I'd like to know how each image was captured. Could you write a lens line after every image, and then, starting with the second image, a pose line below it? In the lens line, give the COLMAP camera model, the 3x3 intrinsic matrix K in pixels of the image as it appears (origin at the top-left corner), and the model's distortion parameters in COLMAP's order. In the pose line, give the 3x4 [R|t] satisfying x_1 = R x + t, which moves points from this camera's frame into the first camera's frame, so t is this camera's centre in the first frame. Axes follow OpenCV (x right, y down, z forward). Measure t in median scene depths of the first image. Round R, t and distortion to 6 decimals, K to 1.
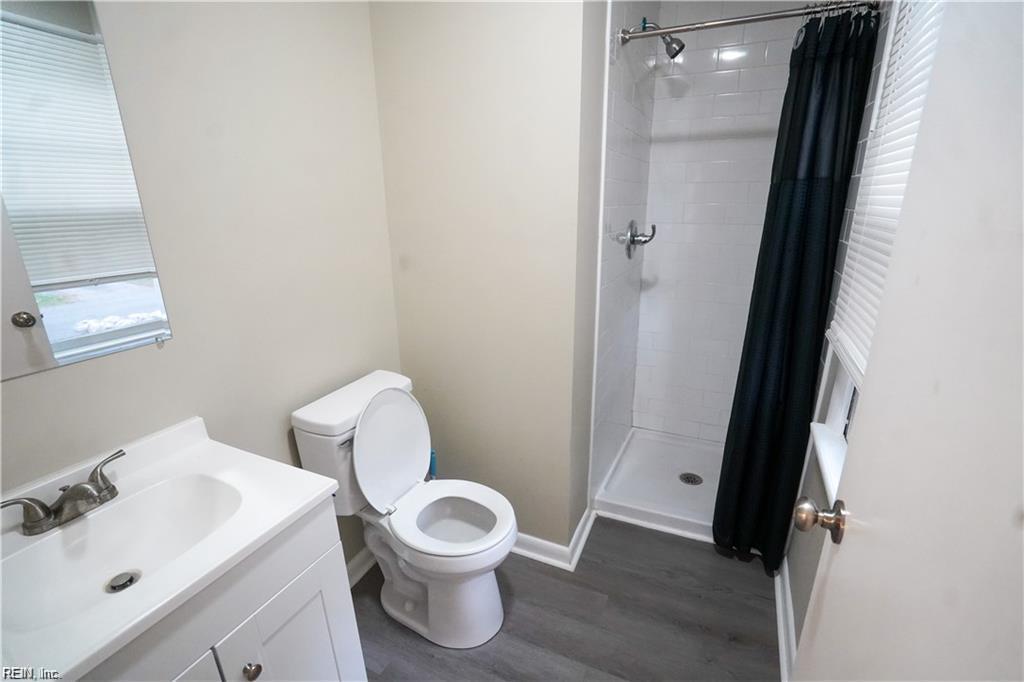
lens RADIAL K [[467.5, 0, 514.7], [0, 467.5, 343.6], [0, 0, 1]] dist [-0.023264, 0.000711]
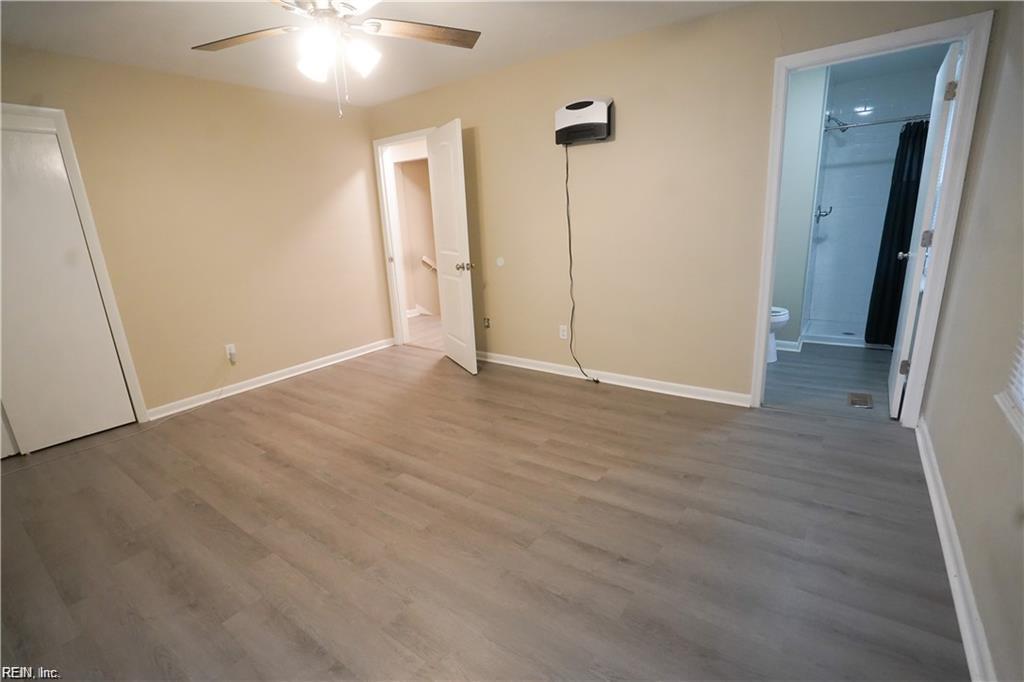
lens RADIAL K [[467.5, 0, 512.3], [0, 467.5, 346.7], [0, 0, 1]] dist [-0.023264, 0.000711]
pose [[0.982662, 0.014180, -0.184862, -0.910617], [-0.021417, 0.999078, -0.037209, 0.614262], [0.184164, 0.040523, 0.982060, -1.635731]]
